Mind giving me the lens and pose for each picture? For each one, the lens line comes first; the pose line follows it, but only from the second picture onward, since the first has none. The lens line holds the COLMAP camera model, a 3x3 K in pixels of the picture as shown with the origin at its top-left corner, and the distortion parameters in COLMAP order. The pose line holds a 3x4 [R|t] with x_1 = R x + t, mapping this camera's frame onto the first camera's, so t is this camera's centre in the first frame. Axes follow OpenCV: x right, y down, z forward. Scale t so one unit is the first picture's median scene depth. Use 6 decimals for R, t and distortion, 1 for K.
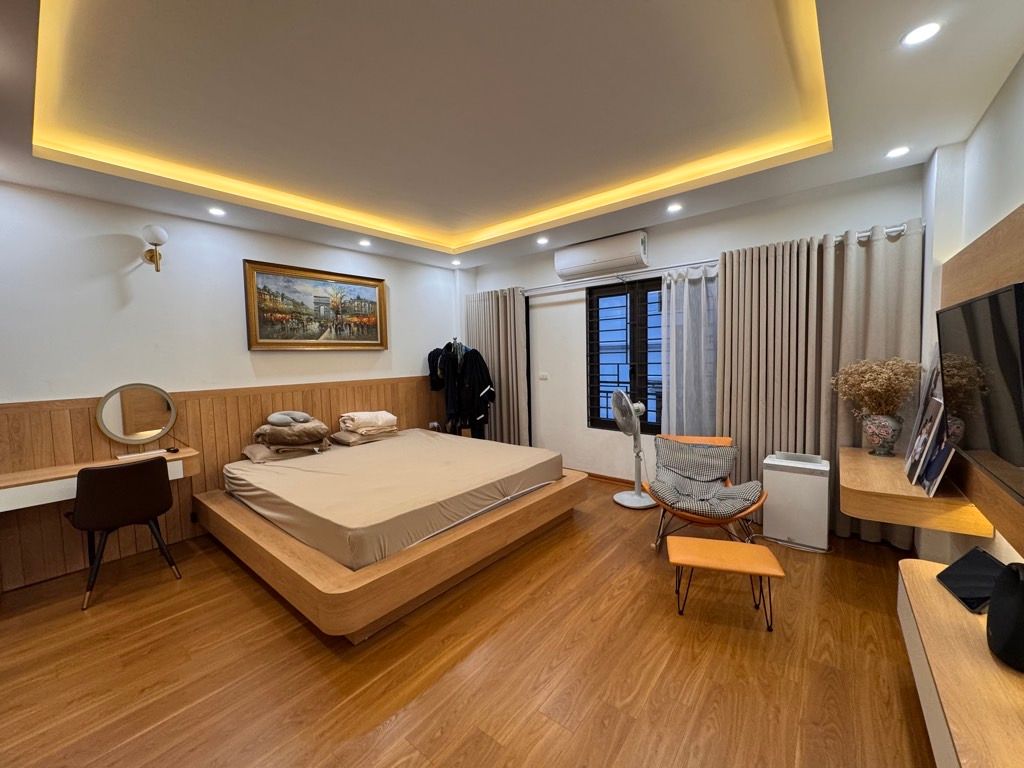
lens RADIAL K [[408.5, 0, 511.7], [0, 408.5, 382.2], [0, 0, 1]] dist [-0.003630, 0.000965]
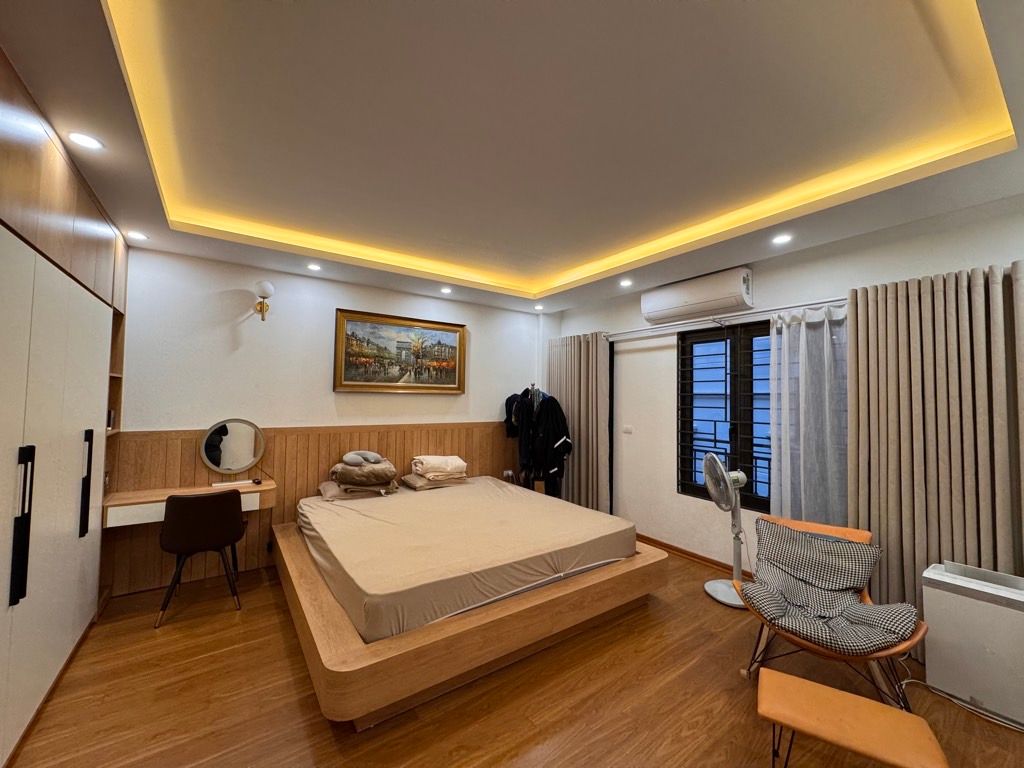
lens RADIAL K [[408.5, 0, 512.0], [0, 408.5, 382.3], [0, 0, 1]] dist [-0.003630, 0.000965]
pose [[0.966029, 0.028763, -0.256827, 0.080551], [-0.054135, 0.994261, -0.092271, -0.027876], [0.252699, 0.103040, 0.962043, 0.083350]]
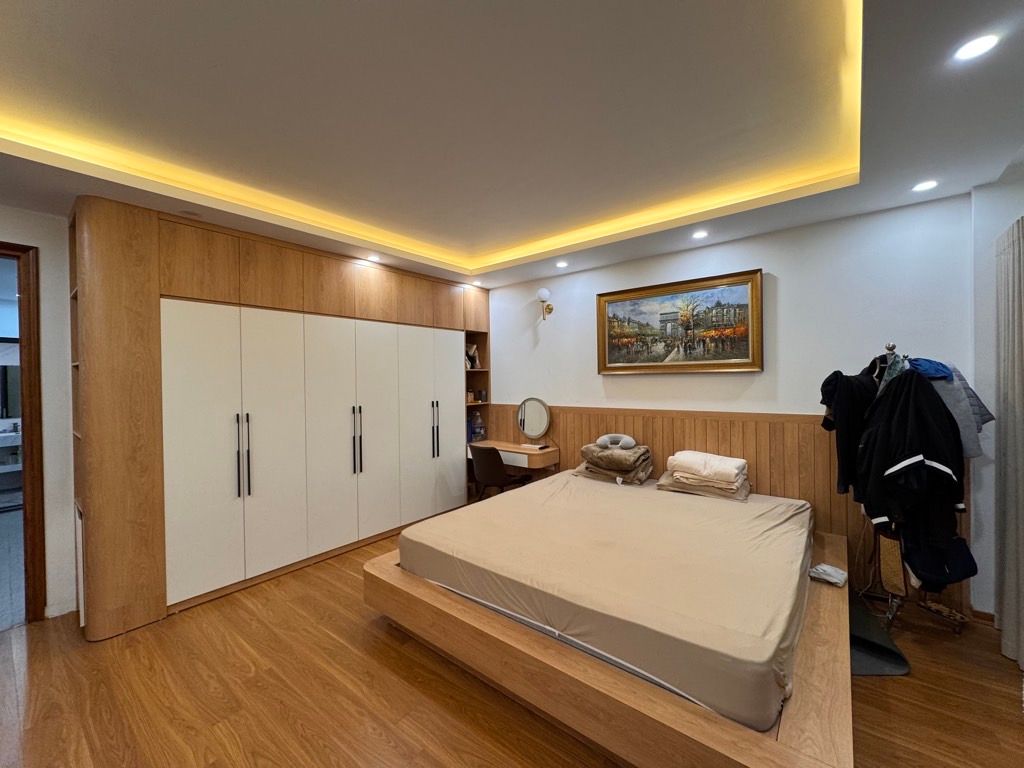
lens RADIAL K [[408.5, 0, 511.7], [0, 408.5, 383.4], [0, 0, 1]] dist [-0.003630, 0.000965]
pose [[0.012123, 0.034448, -0.999333, 0.461273], [-0.049390, 0.998207, 0.033810, -0.077968], [0.998706, 0.048947, 0.013803, 0.728478]]
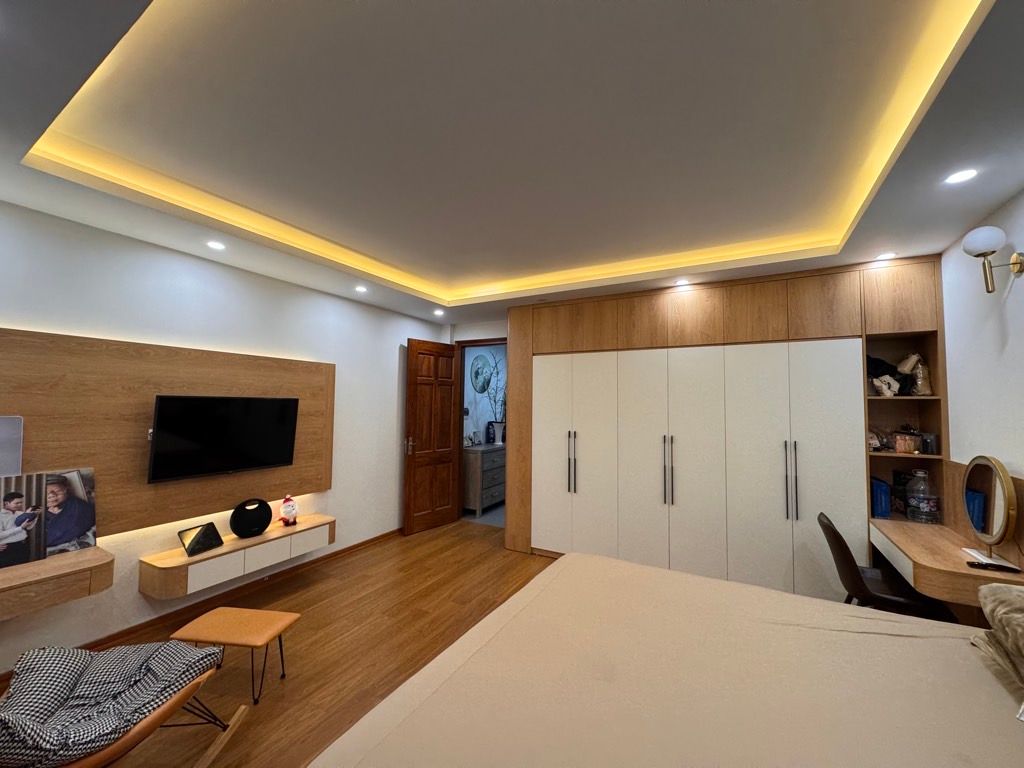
lens RADIAL K [[408.5, 0, 512.4], [0, 408.5, 383.2], [0, 0, 1]] dist [-0.003630, 0.000965]
pose [[-0.983623, 0.003677, -0.180201, 0.016393], [0.000917, 0.999881, 0.015399, -0.111316], [0.180236, 0.014981, -0.983509, 1.258289]]
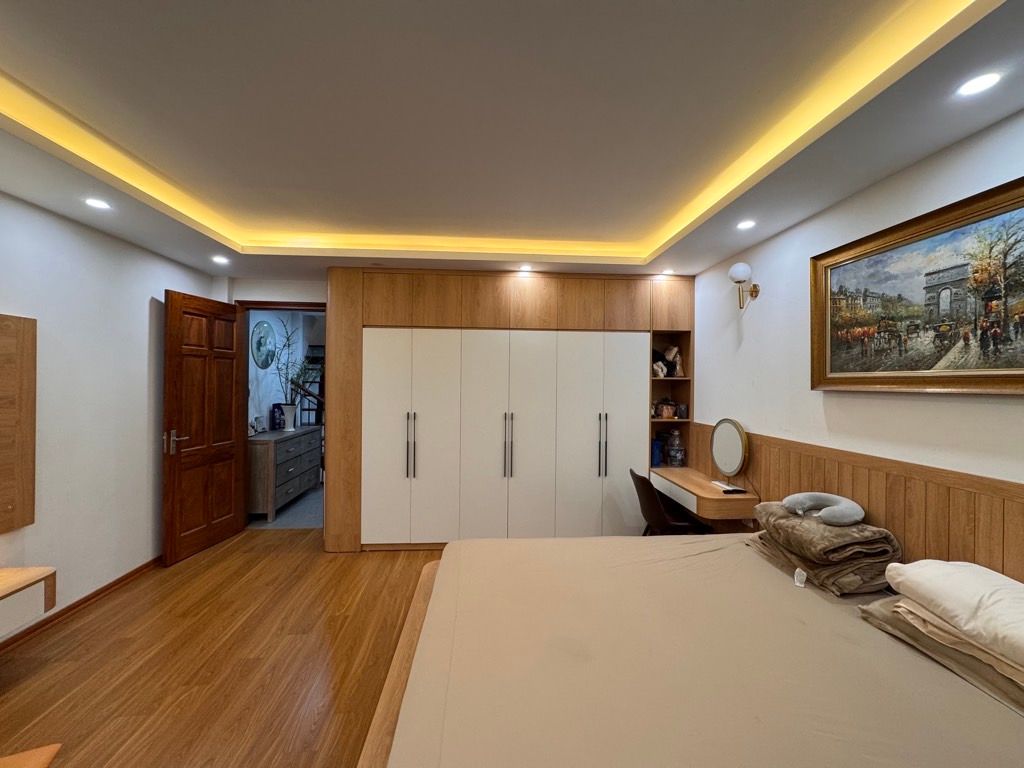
lens RADIAL K [[408.5, 0, 510.9], [0, 408.5, 382.7], [0, 0, 1]] dist [-0.003630, 0.000965]
pose [[-0.726175, 0.017942, -0.687276, 0.178481], [-0.035198, 0.997378, 0.063229, -0.112608], [0.686609, 0.070106, -0.723639, 1.114504]]
